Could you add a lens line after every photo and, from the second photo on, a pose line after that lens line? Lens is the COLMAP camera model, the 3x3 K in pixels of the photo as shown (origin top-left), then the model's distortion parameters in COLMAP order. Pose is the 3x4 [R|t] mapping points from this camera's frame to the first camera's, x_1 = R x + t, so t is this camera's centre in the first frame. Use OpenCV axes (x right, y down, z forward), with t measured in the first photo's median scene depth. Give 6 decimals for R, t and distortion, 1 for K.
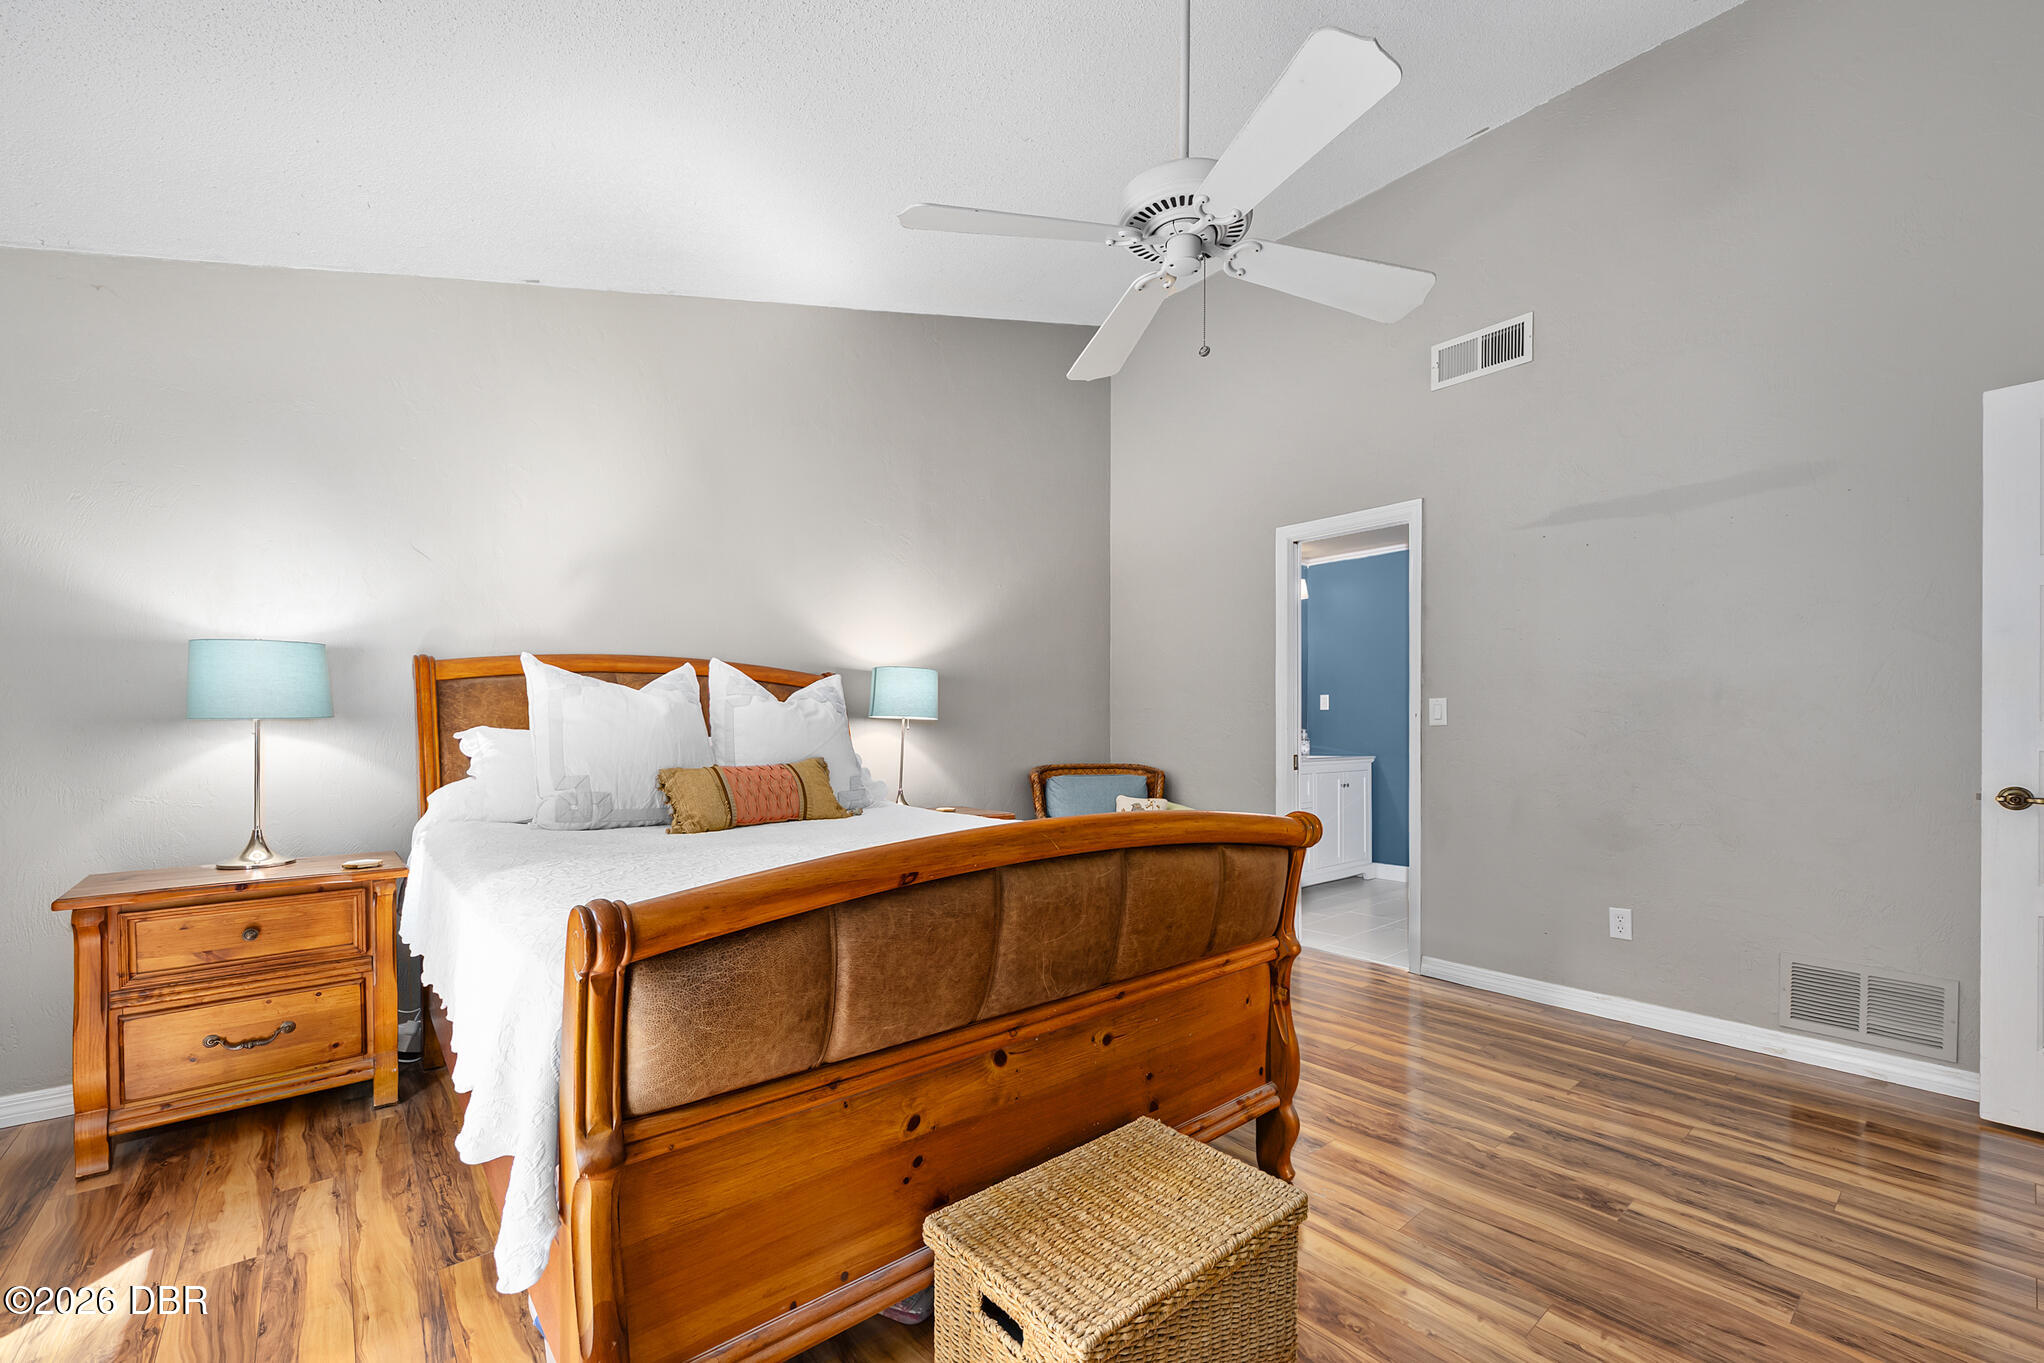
lens RADIAL K [[843.3, 0, 1022.2], [0, 843.3, 731.6], [0, 0, 1]] dist [0.008097, -0.000070]
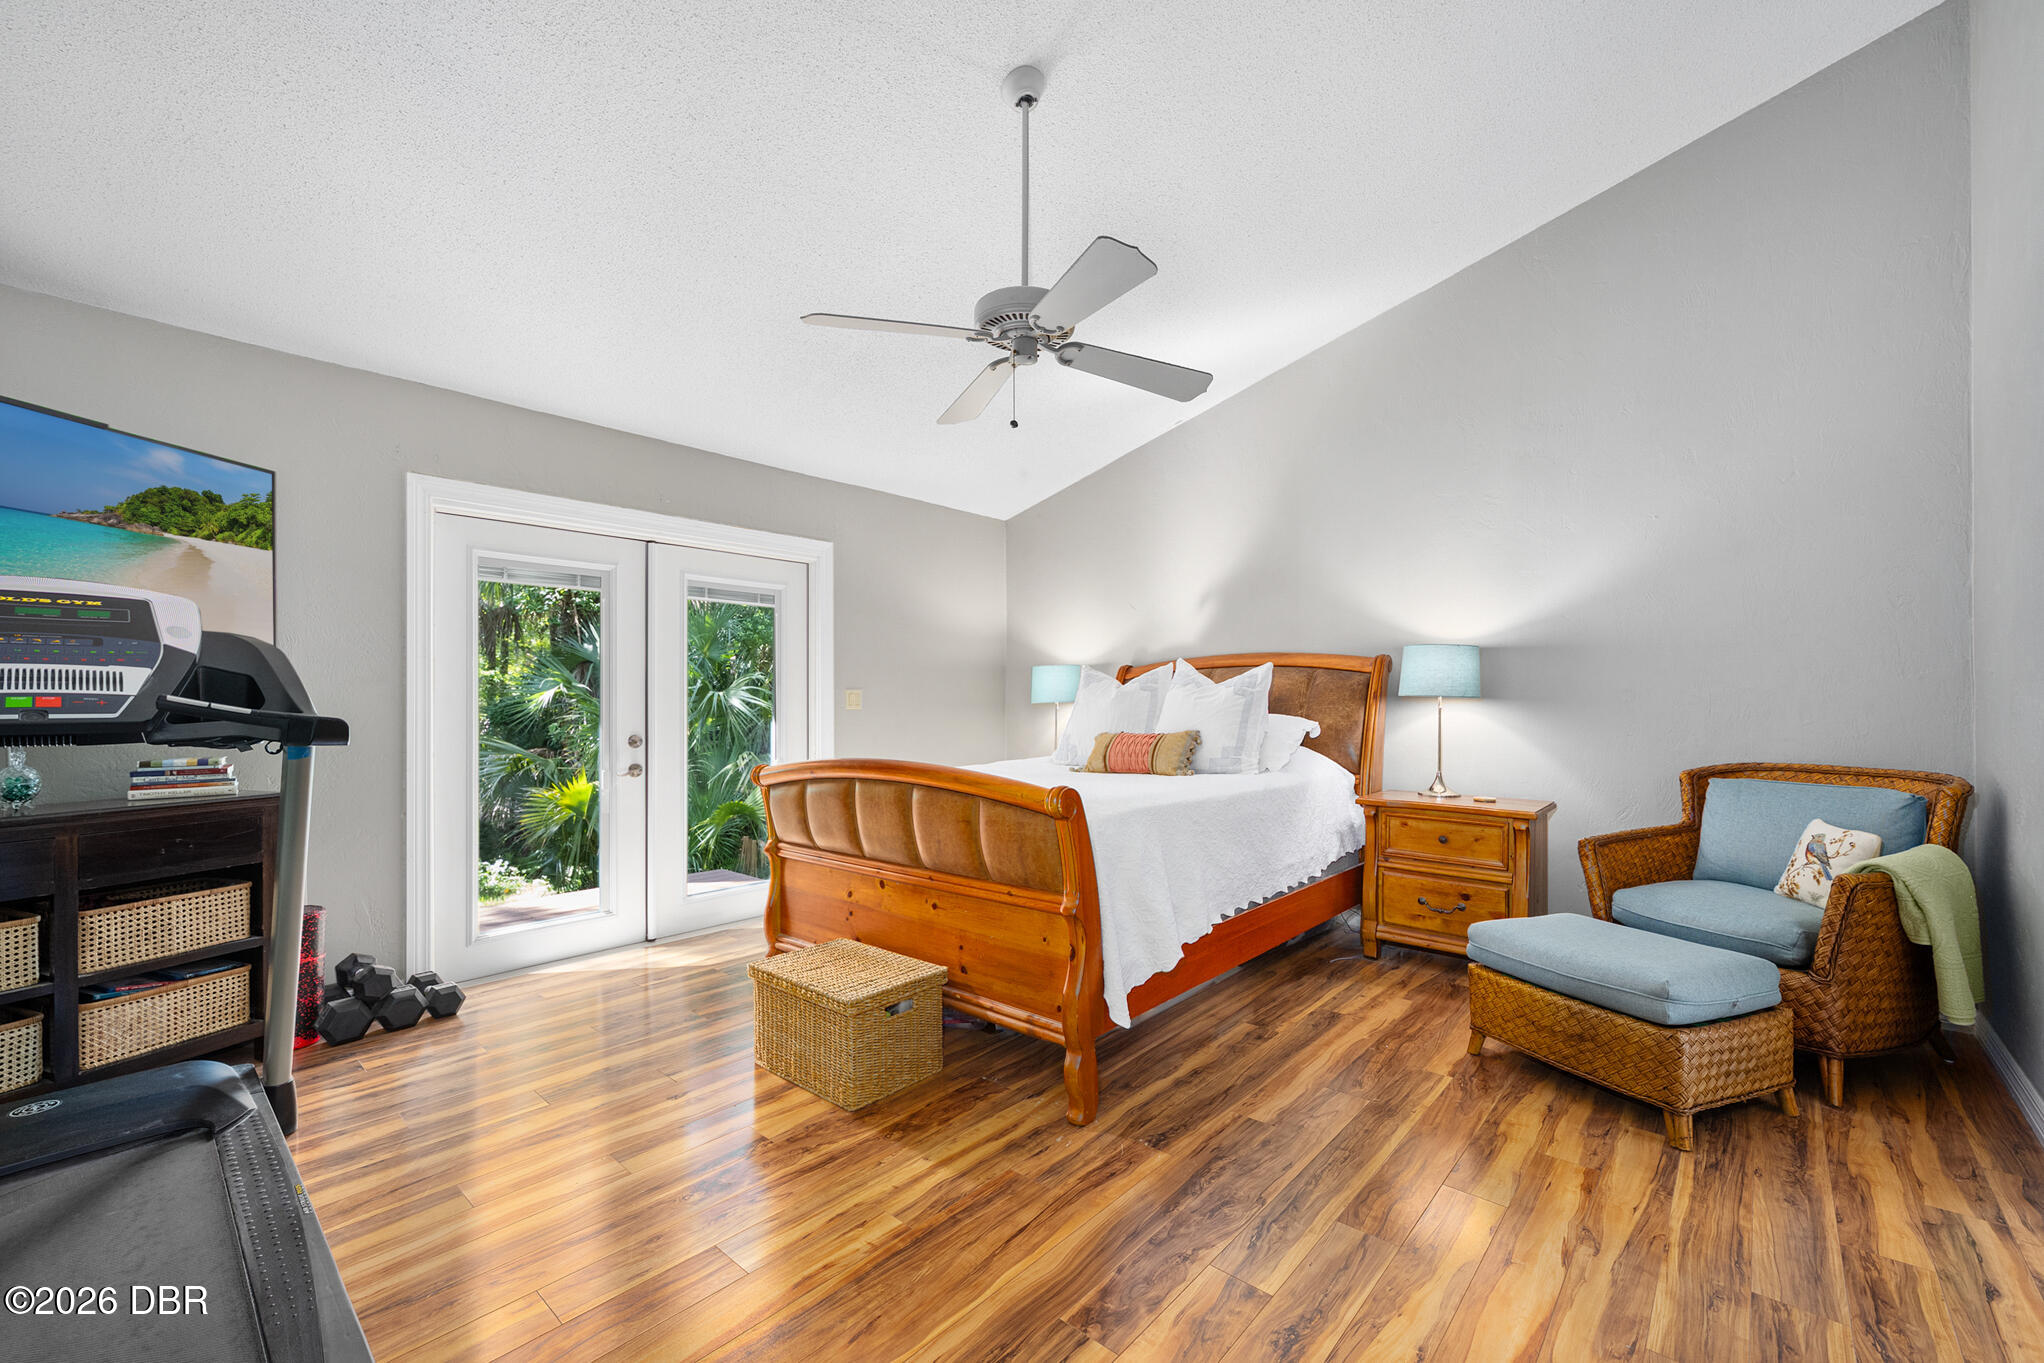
lens RADIAL K [[821.1, 0, 1022.4], [0, 821.1, 706.7], [0, 0, 1]] dist [0.001820, 0.000378]
pose [[0.139725, -0.002108, -0.990188, 1.066250], [-0.005918, 0.999978, -0.002964, 0.000423], [0.990173, 0.006274, 0.139709, 0.619909]]
